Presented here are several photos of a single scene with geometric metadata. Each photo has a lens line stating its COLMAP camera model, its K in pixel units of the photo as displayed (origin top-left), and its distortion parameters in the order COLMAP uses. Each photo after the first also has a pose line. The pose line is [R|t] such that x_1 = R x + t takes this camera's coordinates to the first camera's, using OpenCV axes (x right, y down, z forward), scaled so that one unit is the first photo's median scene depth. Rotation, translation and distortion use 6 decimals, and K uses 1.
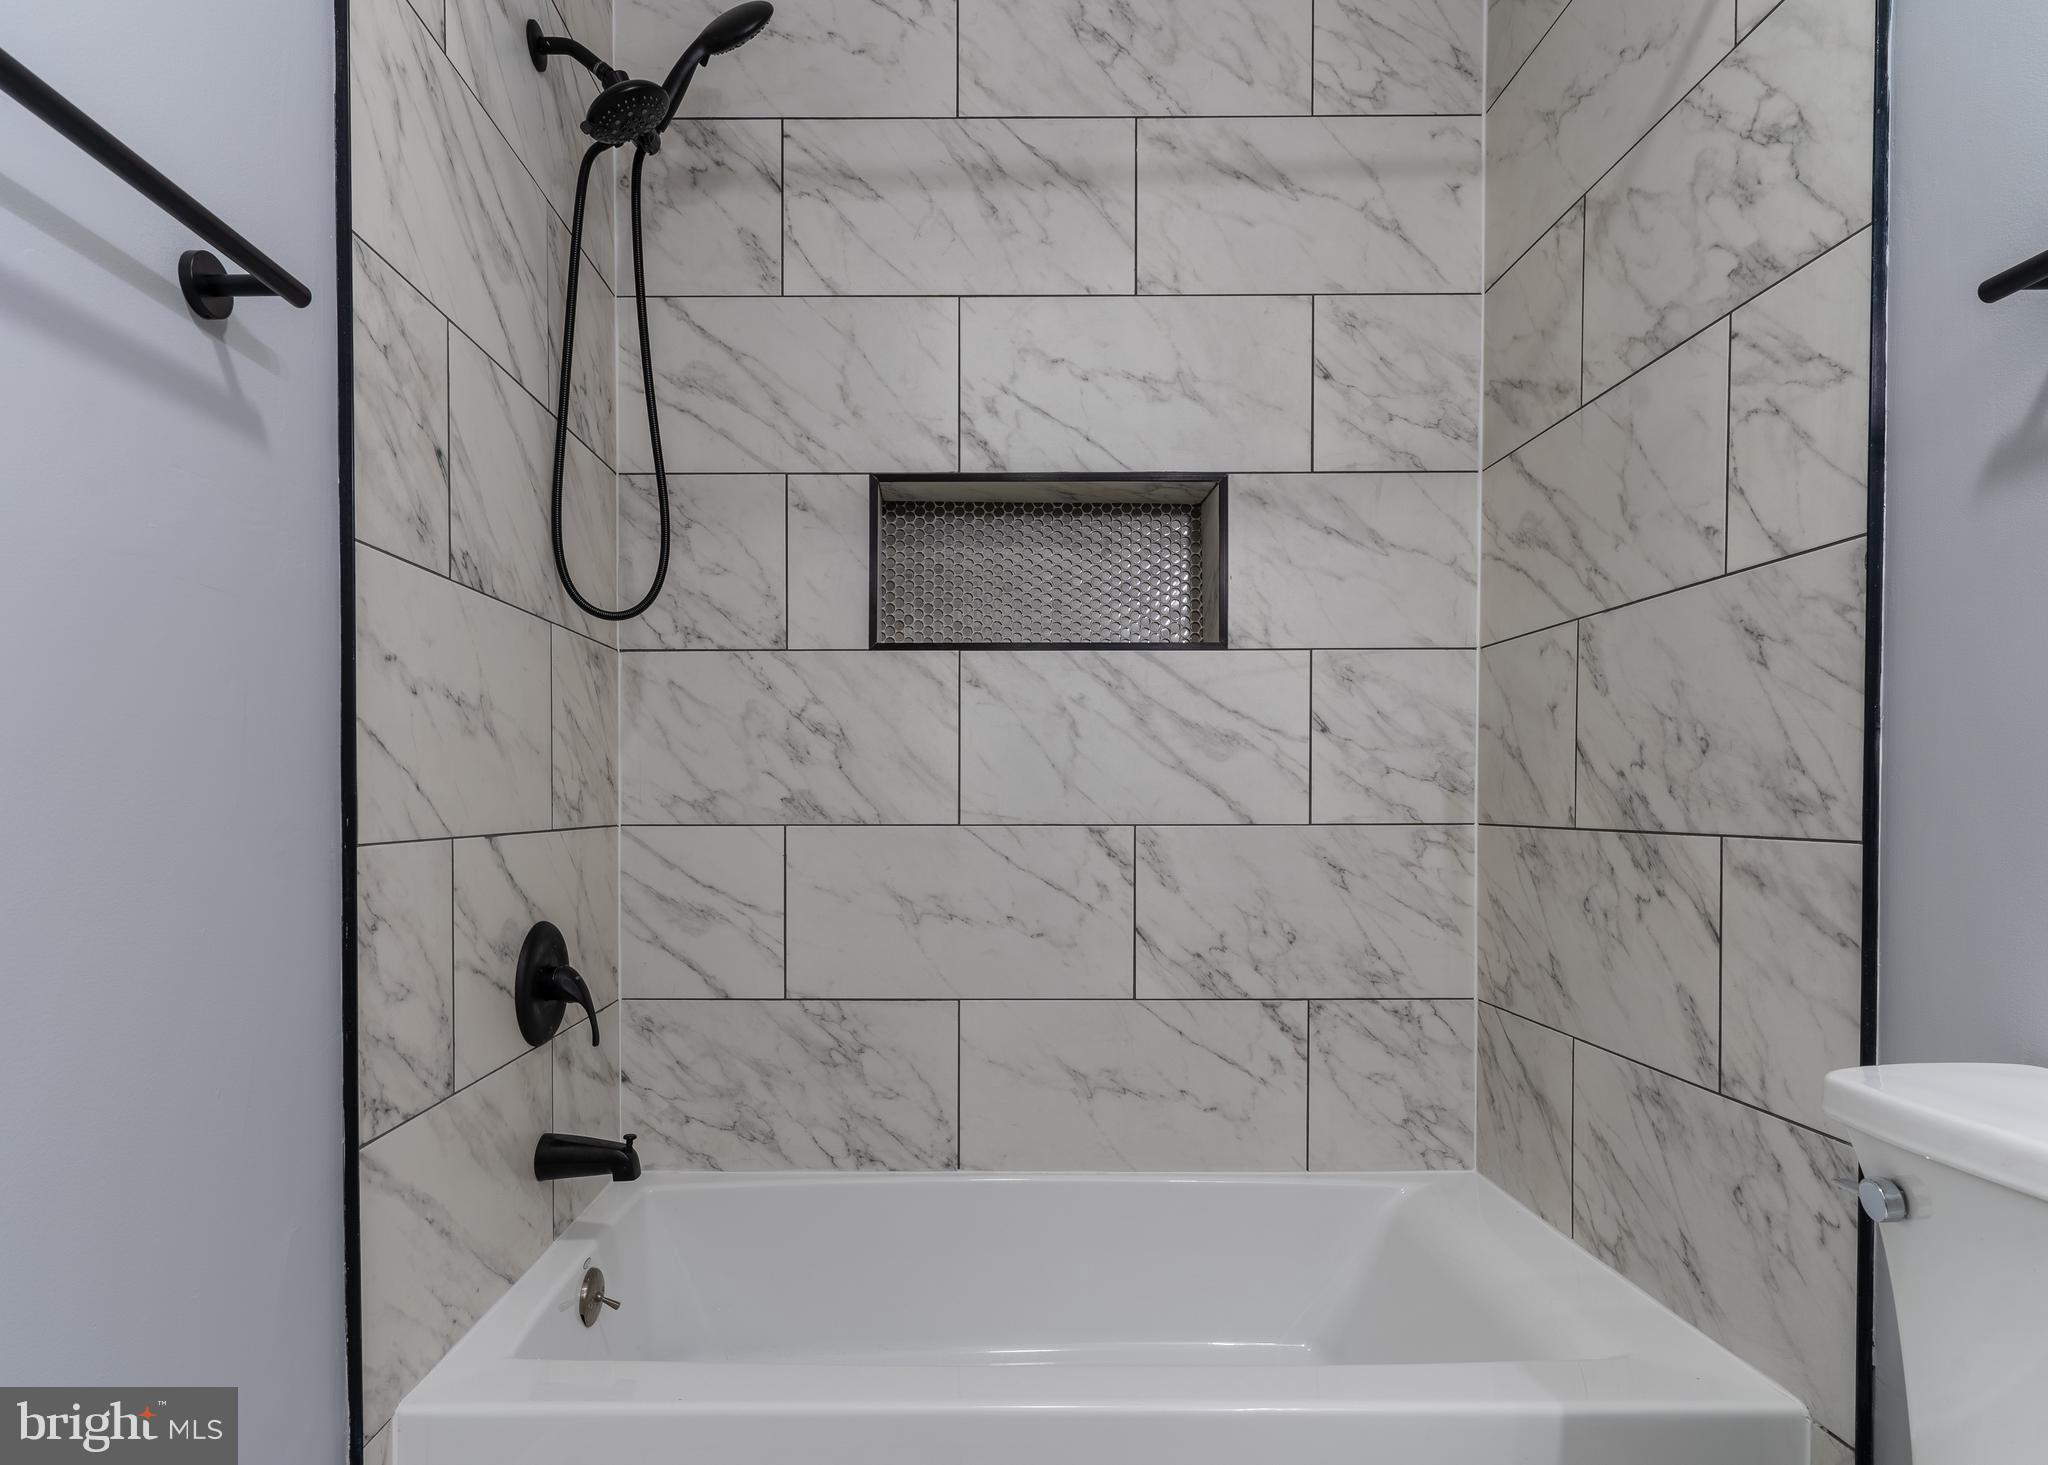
lens RADIAL K [[1052.3, 0, 968.8], [0, 1052.3, 821.8], [0, 0, 1]] dist [0.001100, 0.001599]
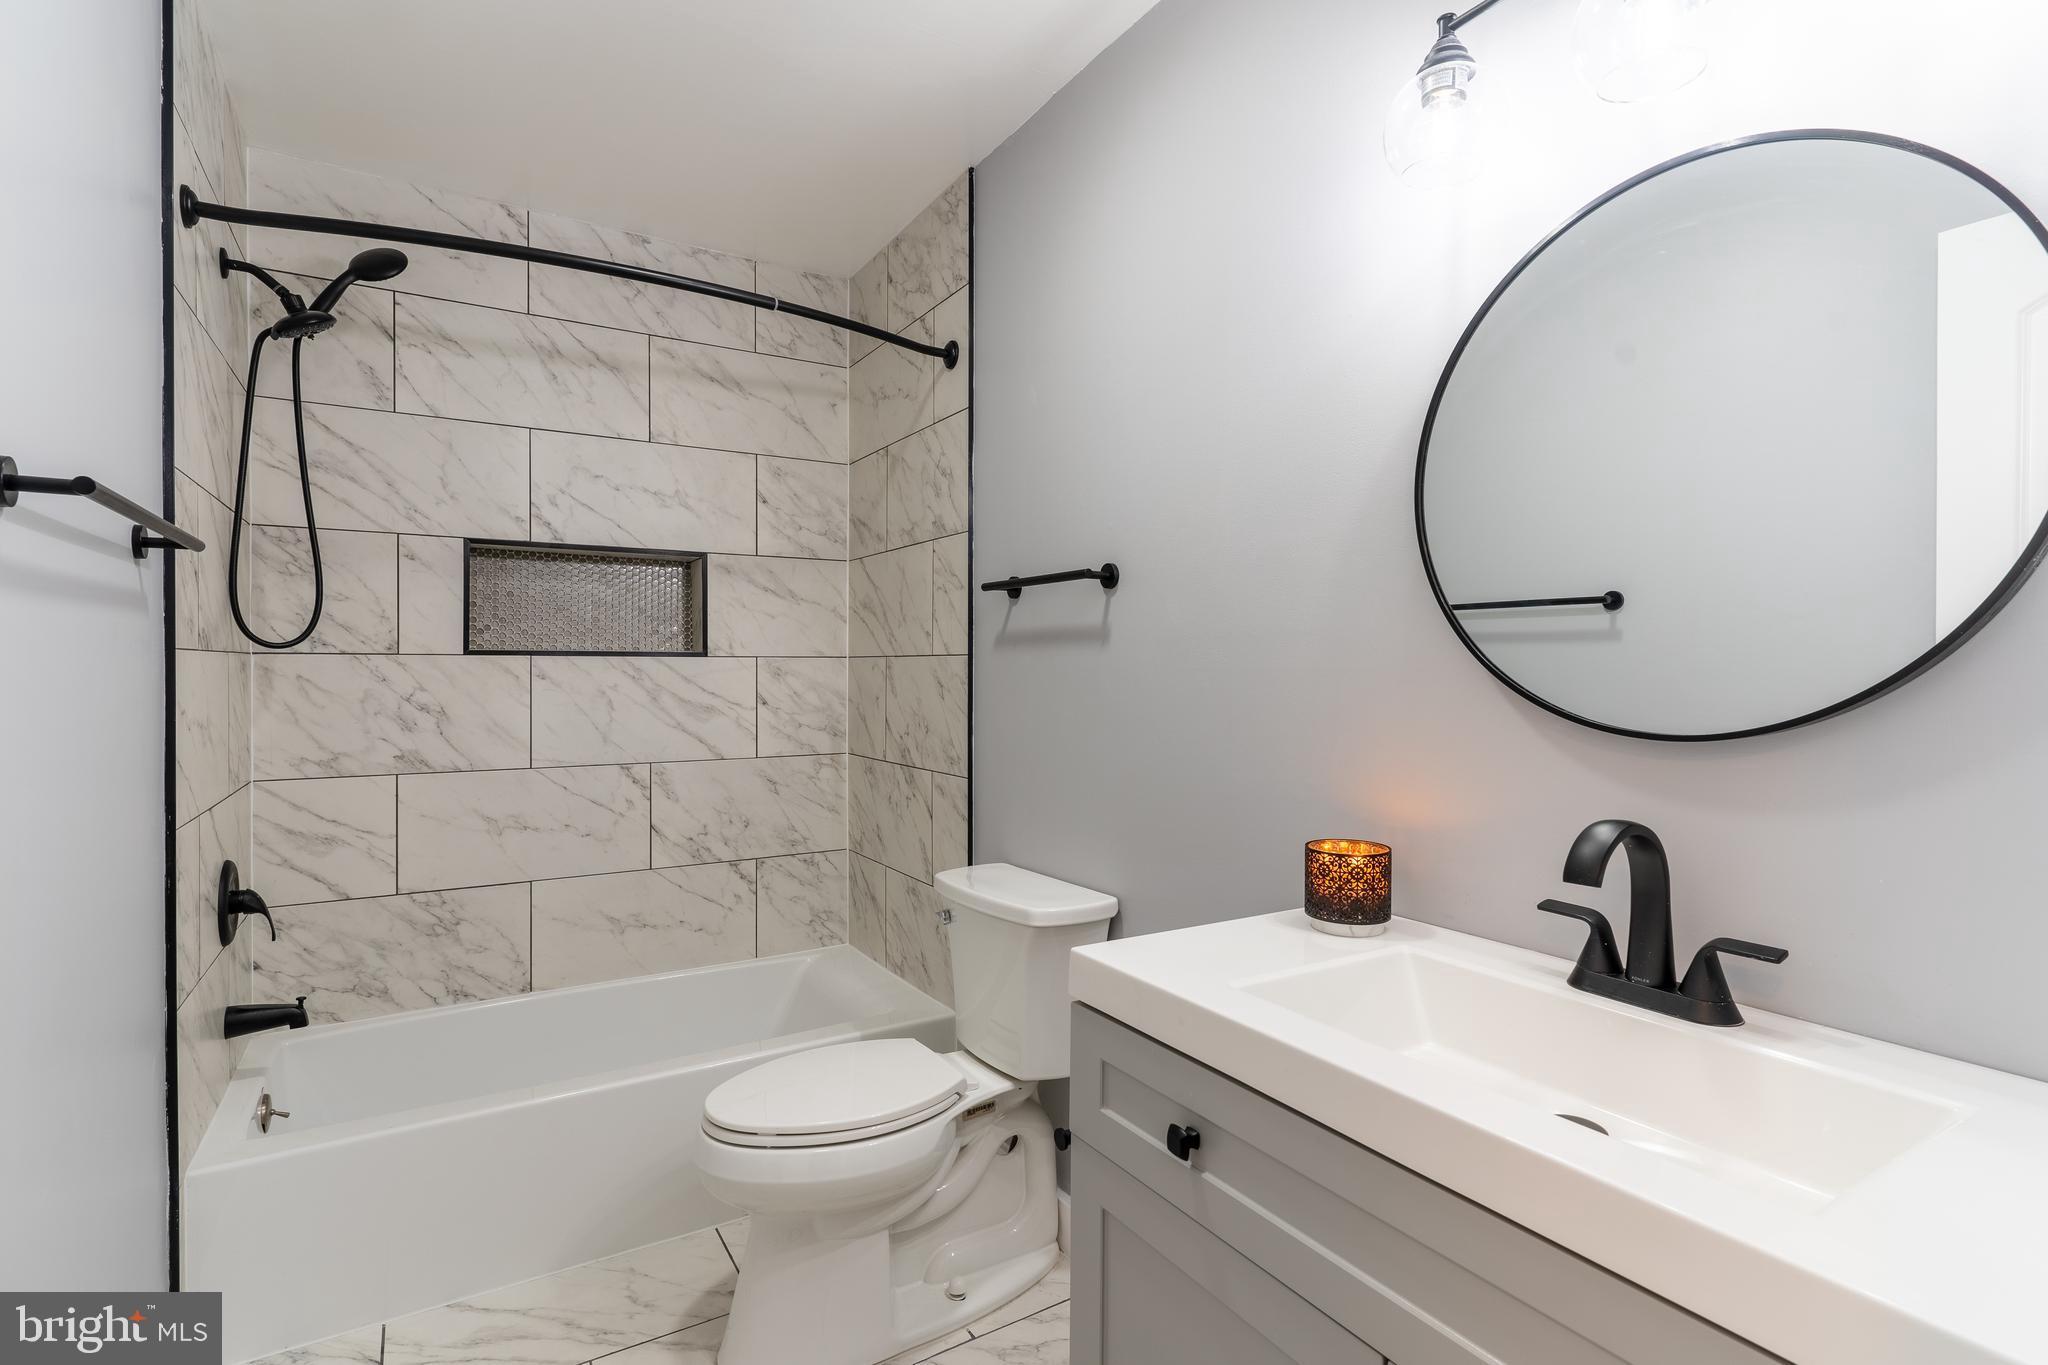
lens RADIAL K [[994.5, 0, 1026.8], [0, 994.5, 676.0], [0, 0, 1]] dist [0.000548, 0.001591]
pose [[0.853525, -0.004239, 0.521034, -0.149913], [0.005486, 0.999985, -0.000852, -0.128993], [-0.521023, 0.003585, 0.853535, -0.634058]]
